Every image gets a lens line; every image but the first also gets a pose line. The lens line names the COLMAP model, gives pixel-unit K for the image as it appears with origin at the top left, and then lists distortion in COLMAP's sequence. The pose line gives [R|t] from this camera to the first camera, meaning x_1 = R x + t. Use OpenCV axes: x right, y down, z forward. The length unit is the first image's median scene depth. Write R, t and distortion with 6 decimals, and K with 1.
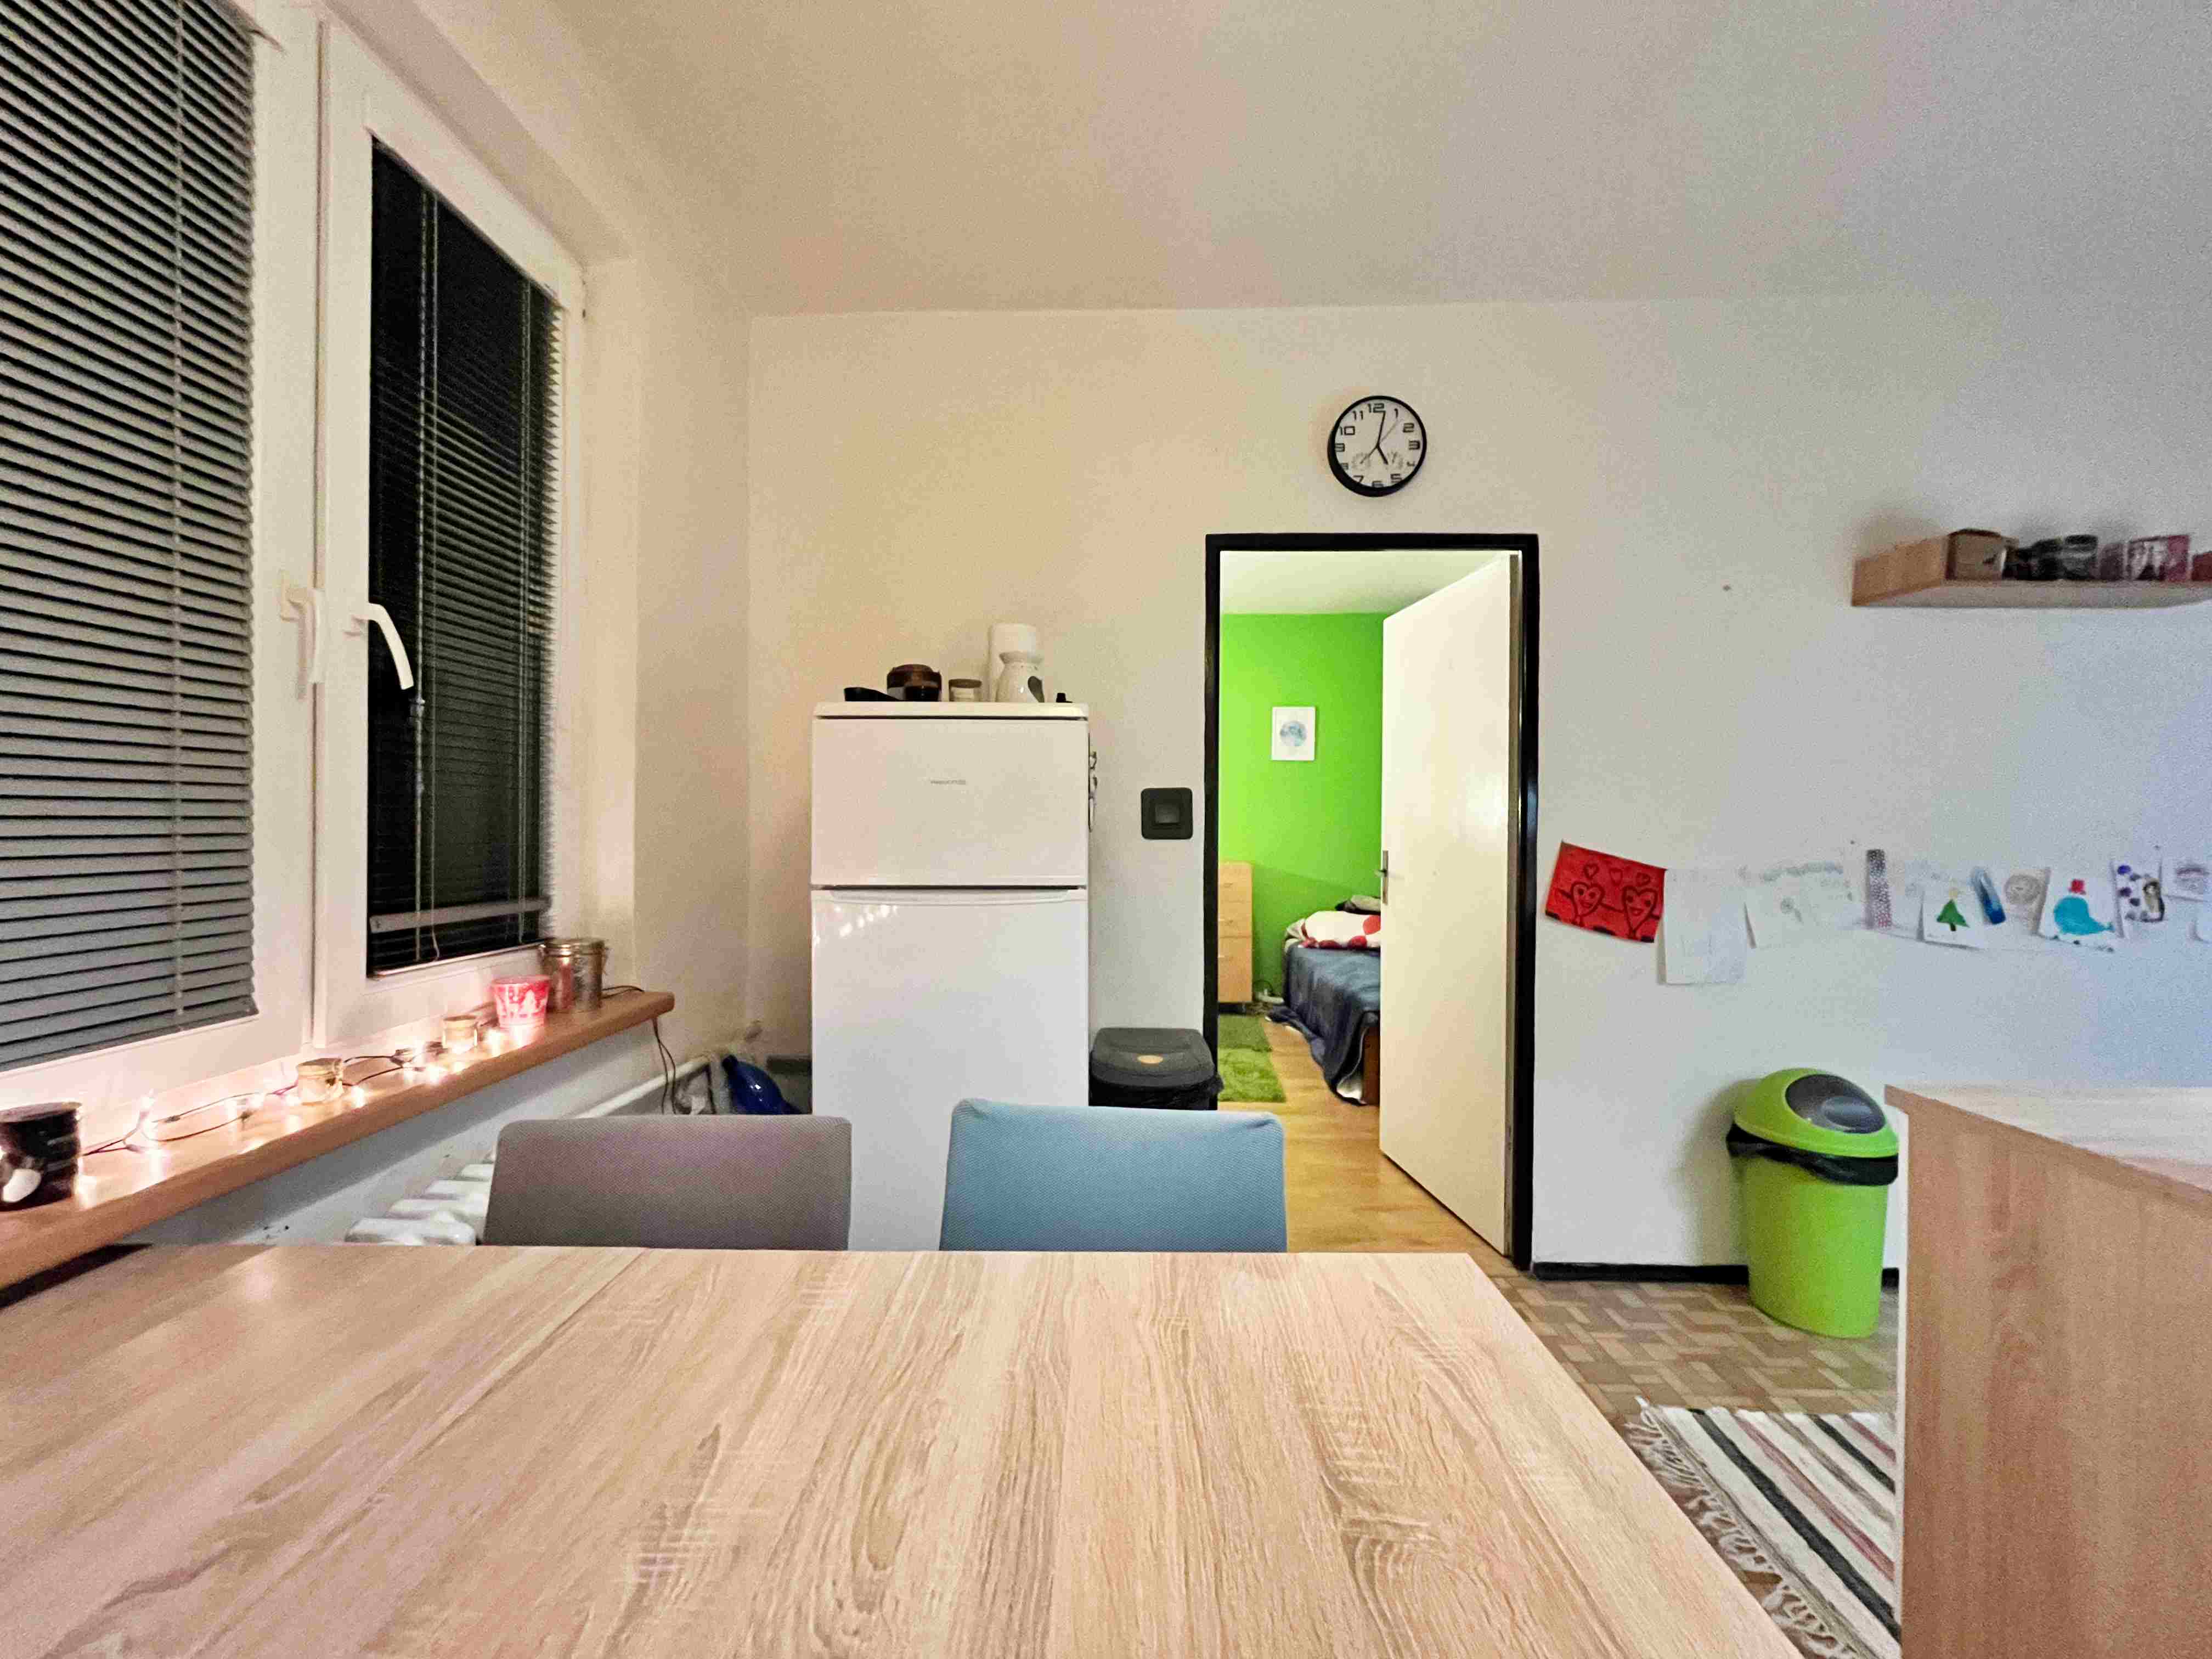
lens RADIAL K [[886.7, 0, 1109.5], [0, 886.7, 826.5], [0, 0, 1]] dist [-0.001904, -0.000777]
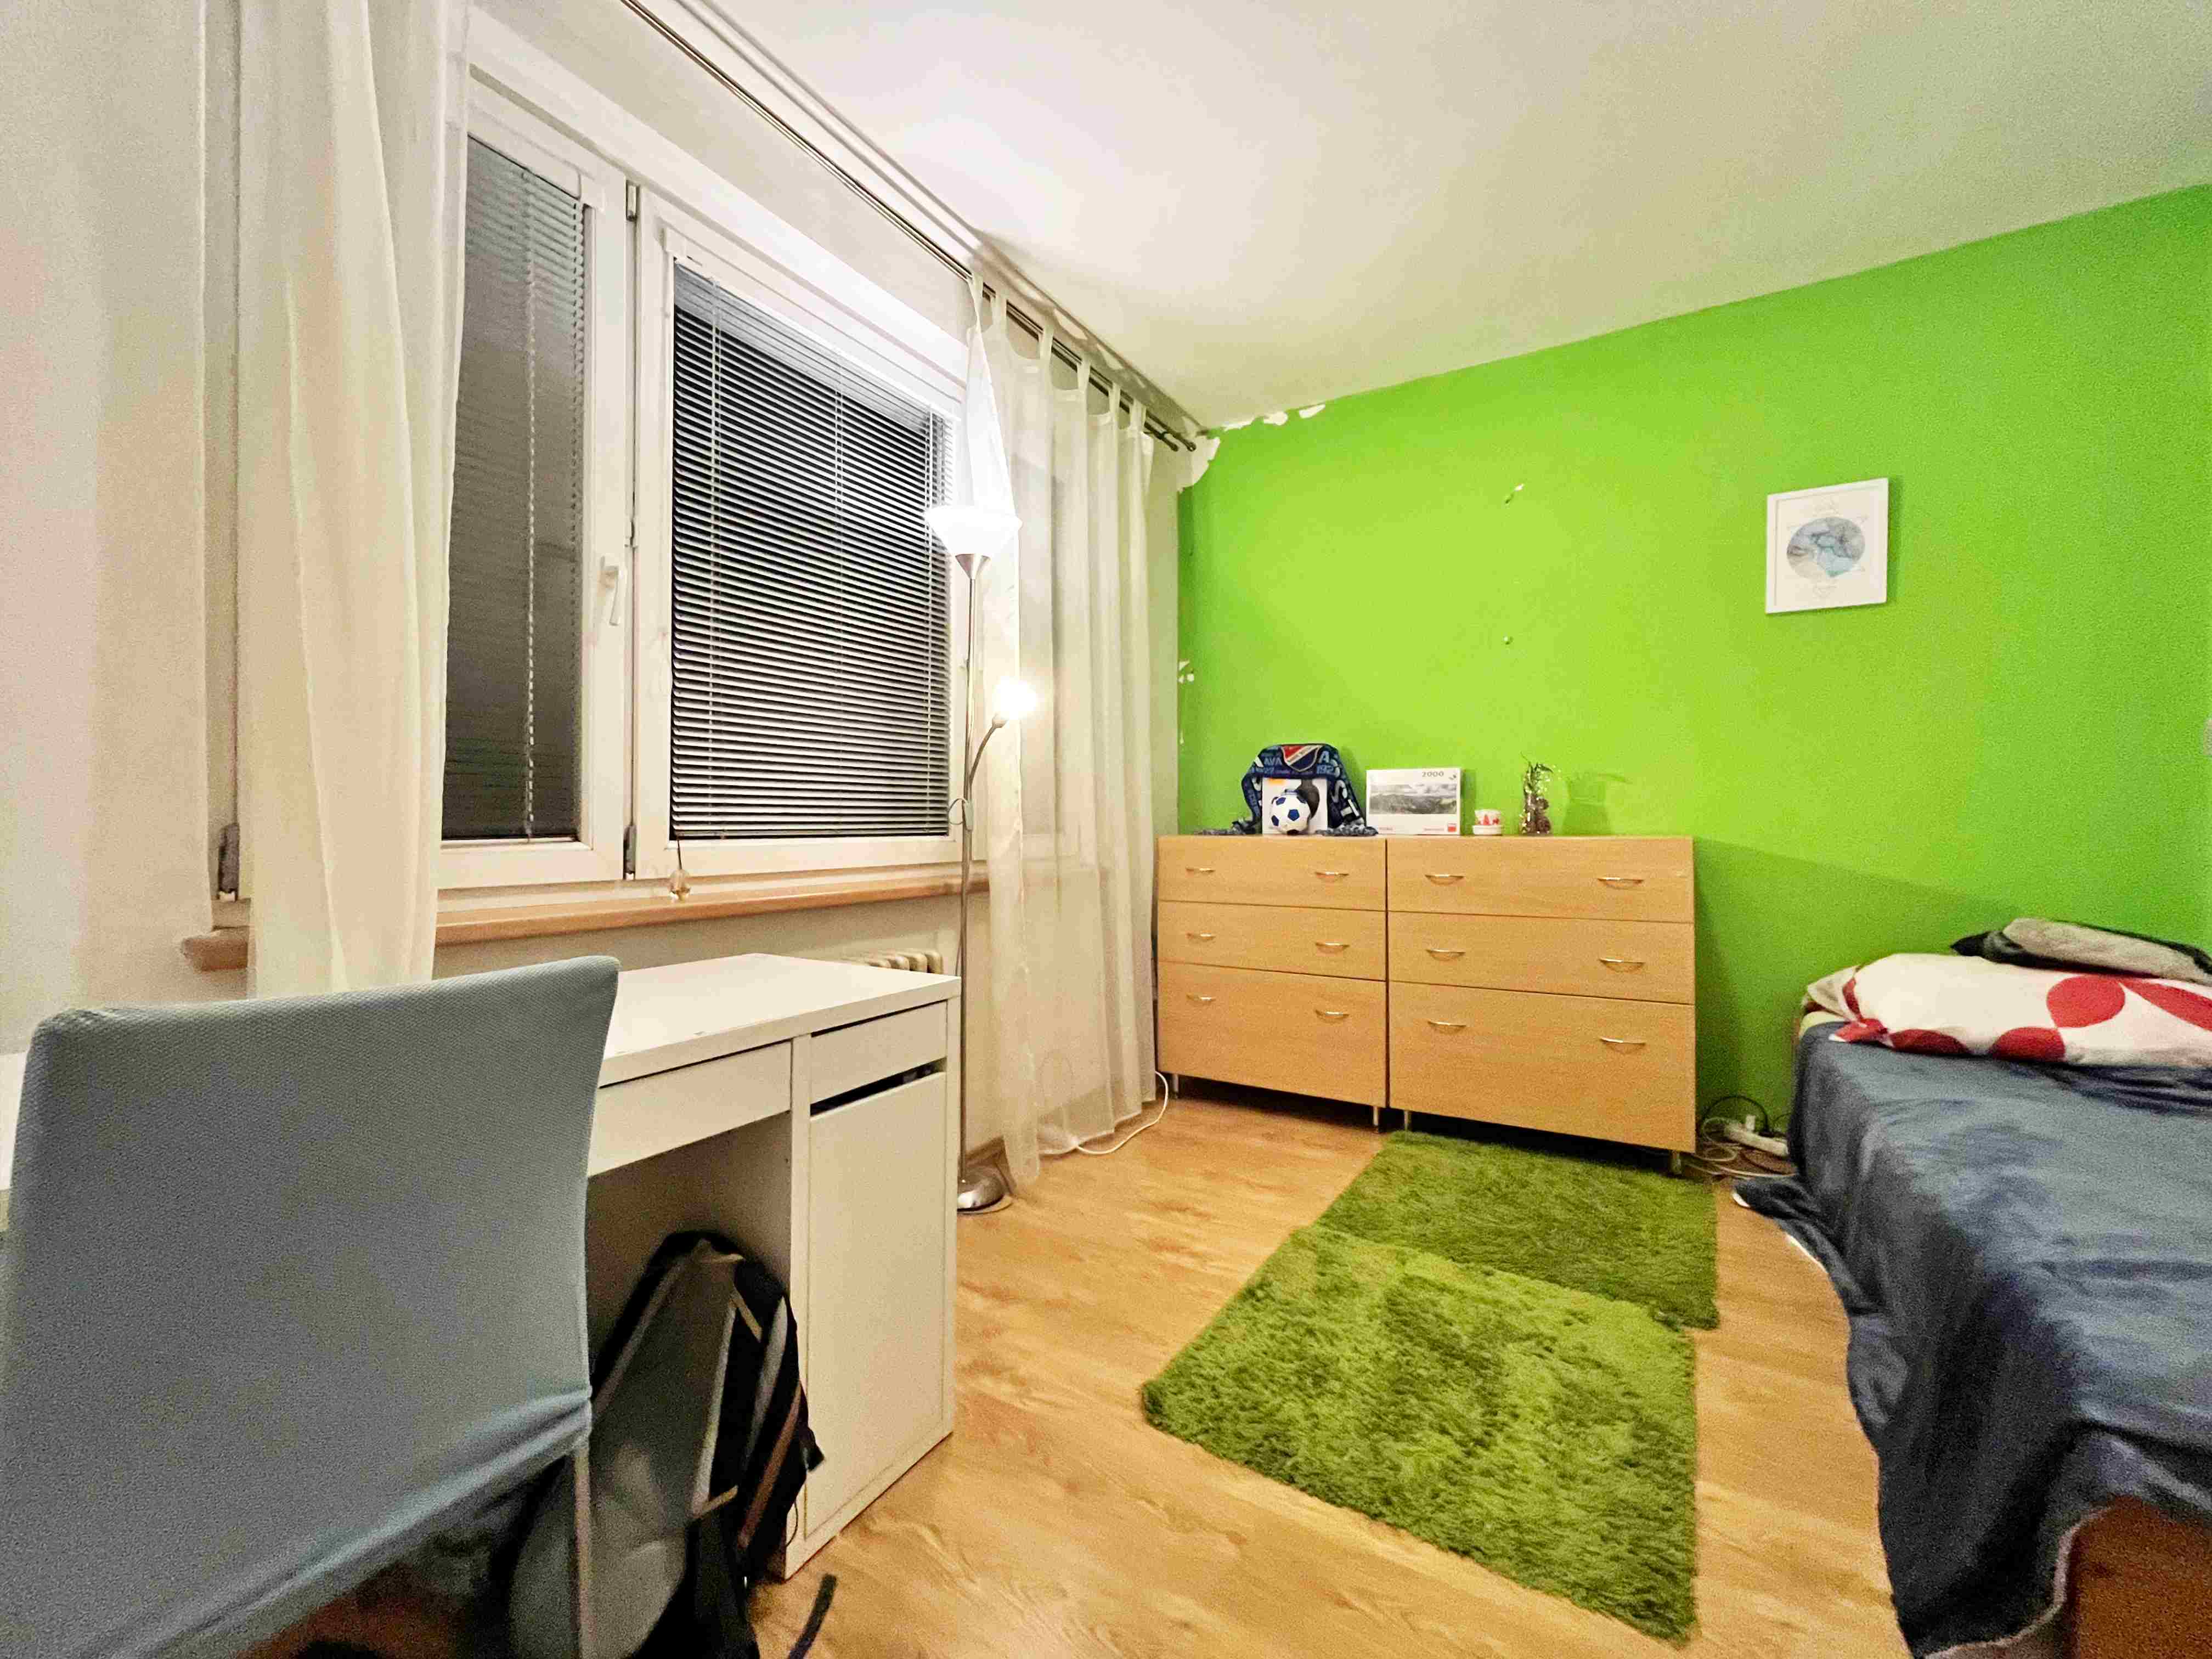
lens RADIAL K [[904.3, 0, 1098.7], [0, 904.3, 828.8], [0, 0, 1]] dist [-0.004495, 0.000048]
pose [[0.864838, -0.006543, -0.502008, 0.131506], [0.007116, 0.999974, -0.000775, 0.037615], [0.502000, -0.002902, 0.864863, 0.472711]]
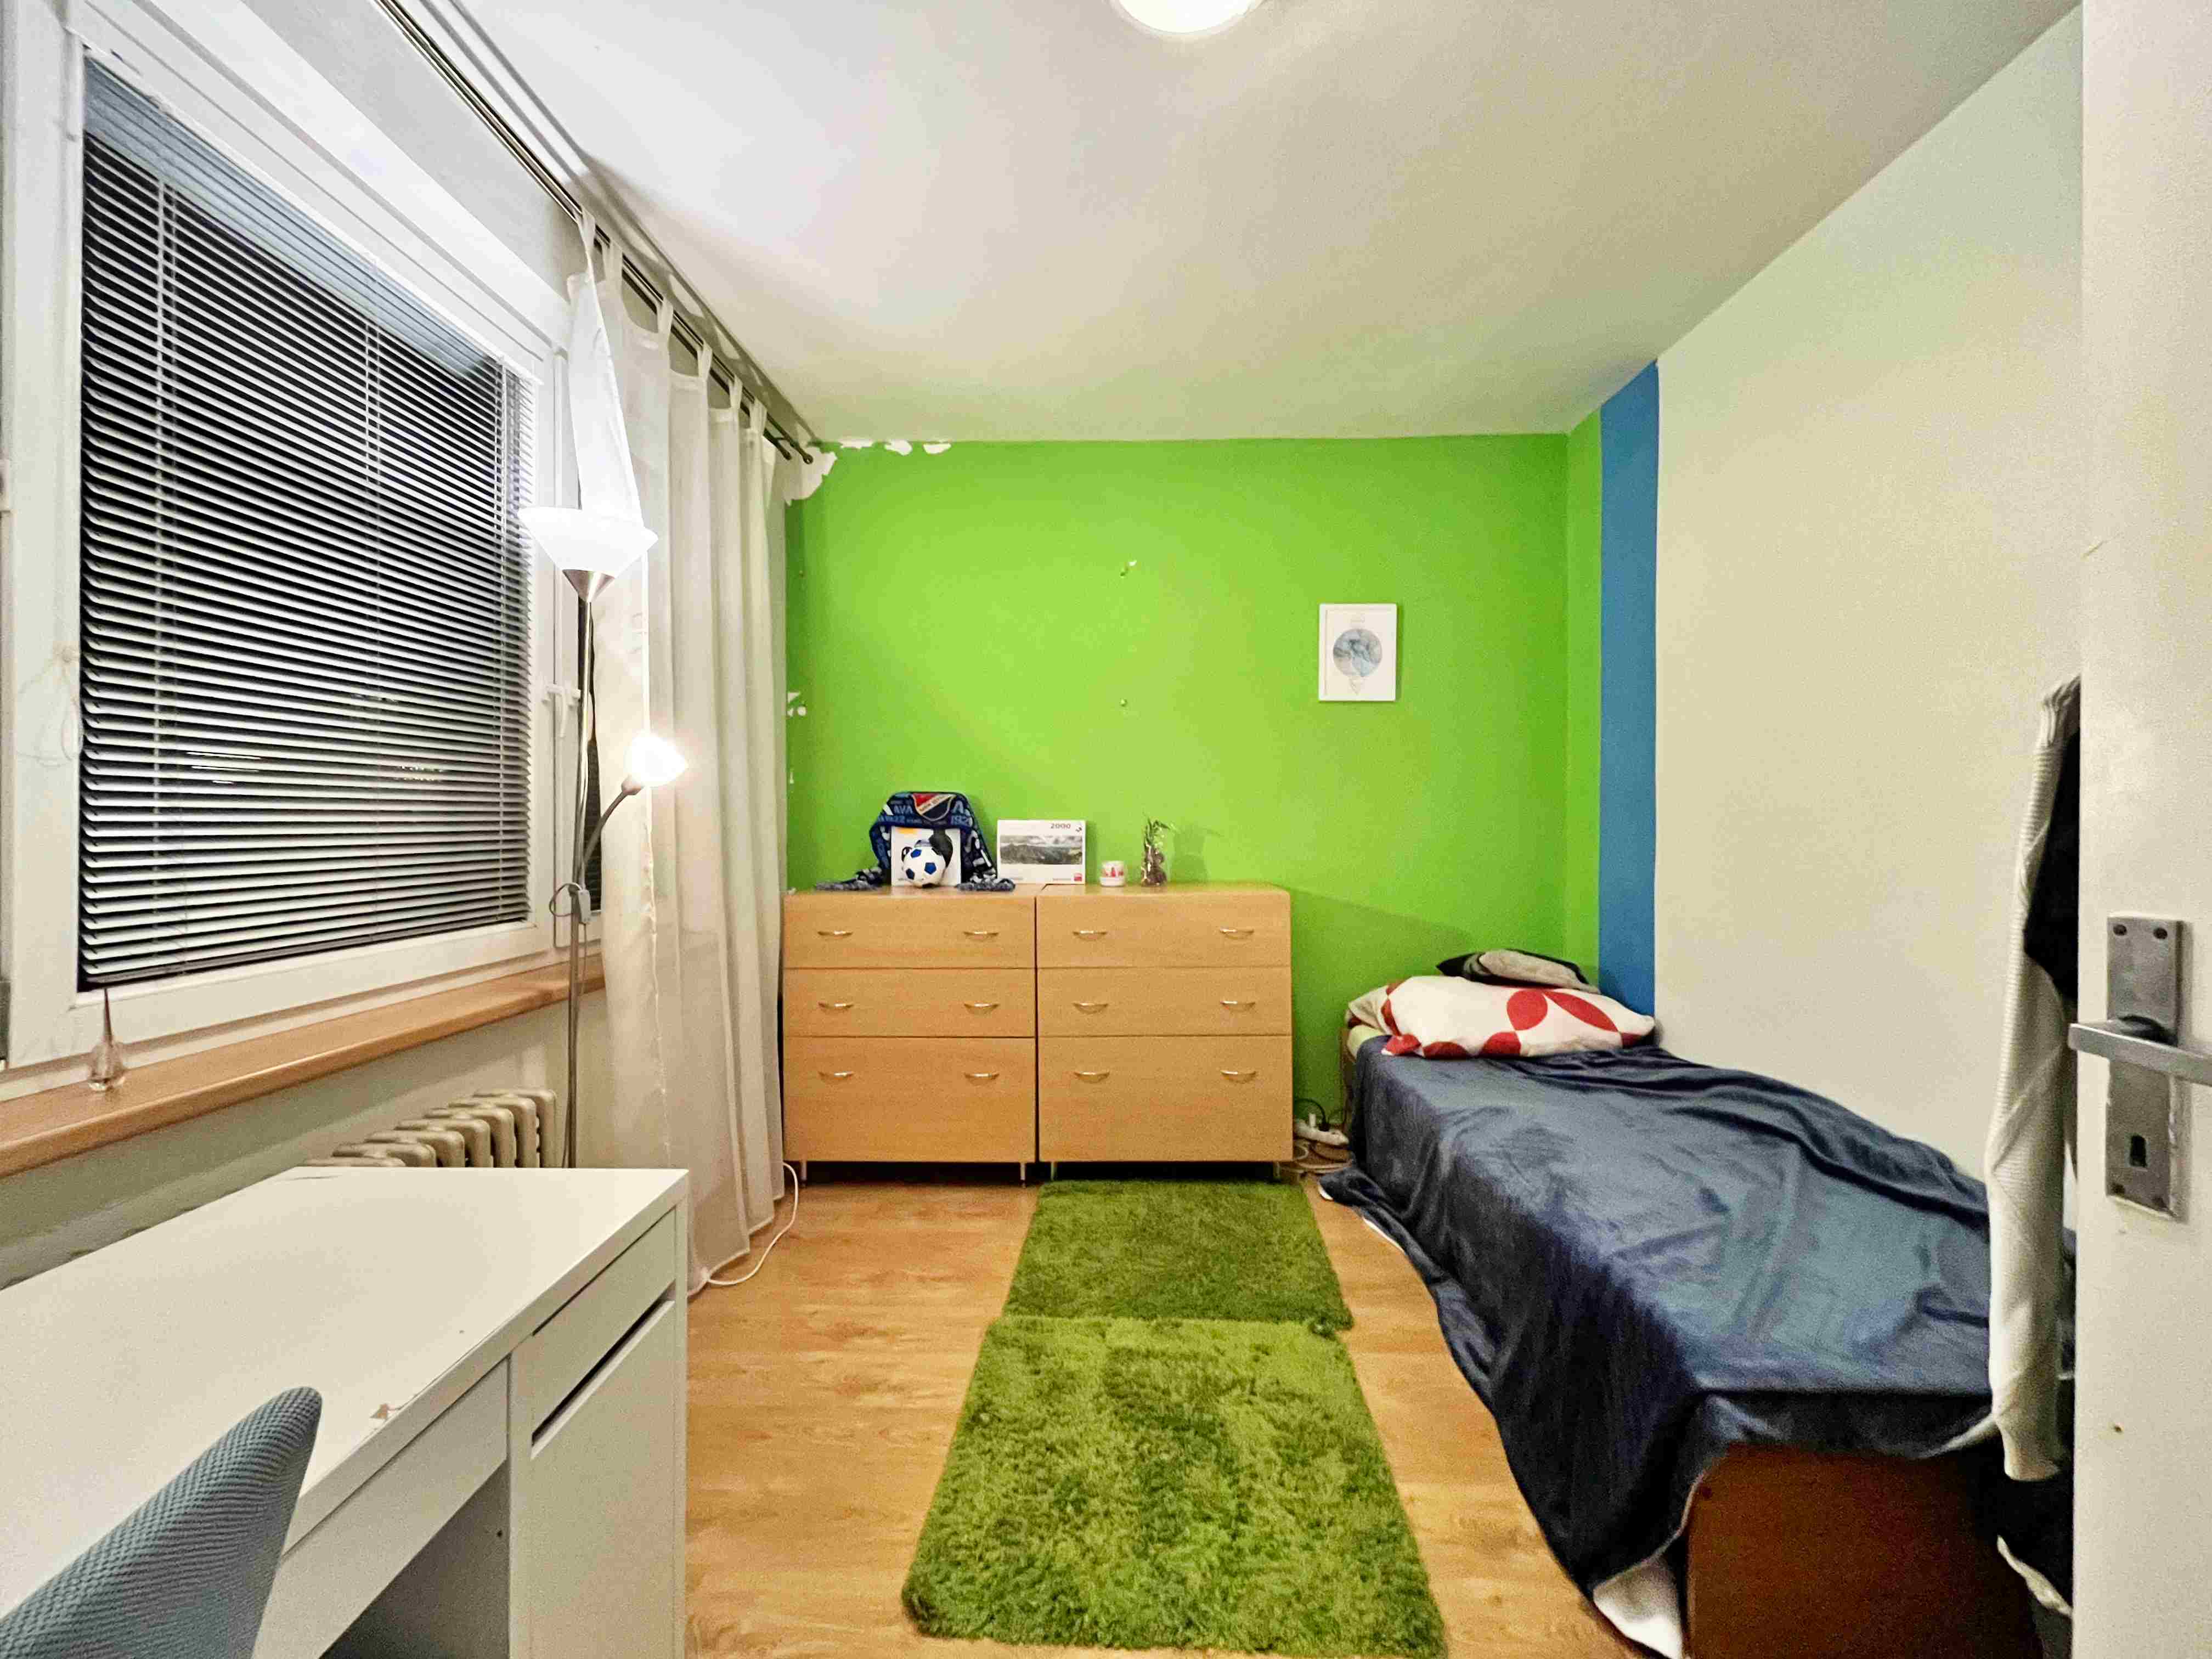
lens RADIAL K [[911.1, 0, 1107.8], [0, 911.1, 826.8], [0, 0, 1]] dist [-0.001893, 0.000373]
pose [[0.999939, -0.010747, 0.002416, 0.054407], [0.010739, 0.999938, 0.003082, 0.001834], [-0.002449, -0.003056, 0.999992, 0.475206]]
